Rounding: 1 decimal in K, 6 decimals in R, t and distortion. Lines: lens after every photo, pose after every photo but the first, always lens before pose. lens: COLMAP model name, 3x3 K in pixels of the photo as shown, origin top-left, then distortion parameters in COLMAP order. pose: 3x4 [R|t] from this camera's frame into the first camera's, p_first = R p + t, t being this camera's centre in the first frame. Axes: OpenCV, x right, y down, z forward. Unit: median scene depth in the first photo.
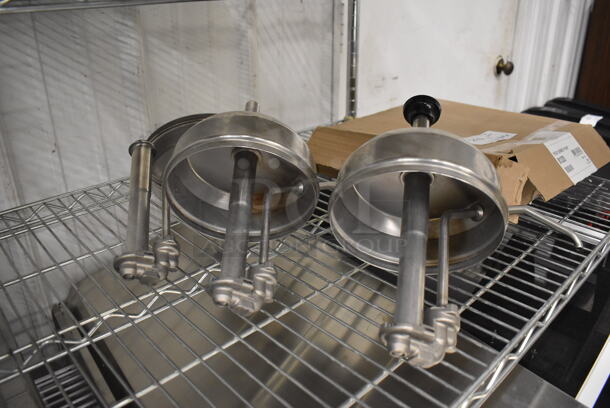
lens RADIAL K [[479.6, 0, 306.2], [0, 479.6, 205.6], [0, 0, 1]] dist [-0.072282, -0.000146]
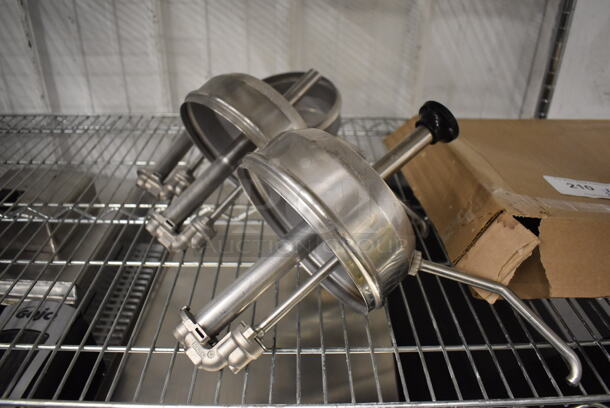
lens RADIAL K [[479.6, 0, 303.6], [0, 479.6, 204.8], [0, 0, 1]] dist [-0.072282, -0.000146]
pose [[0.743504, 0.360547, -0.563212, 0.437697], [-0.306168, 0.932284, 0.192636, -0.116810], [0.594528, 0.029212, 0.803544, 0.163936]]
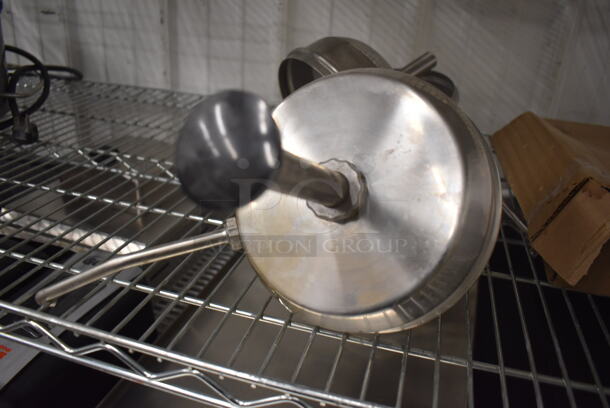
lens RADIAL K [[479.6, 0, 310.1], [0, 479.6, 201.7], [0, 0, 1]] dist [-0.072282, -0.000146]
pose [[0.529889, 0.405079, -0.745070, 0.446906], [-0.418893, 0.888913, 0.185369, -0.035127], [0.737392, 0.213880, 0.640710, 0.266281]]
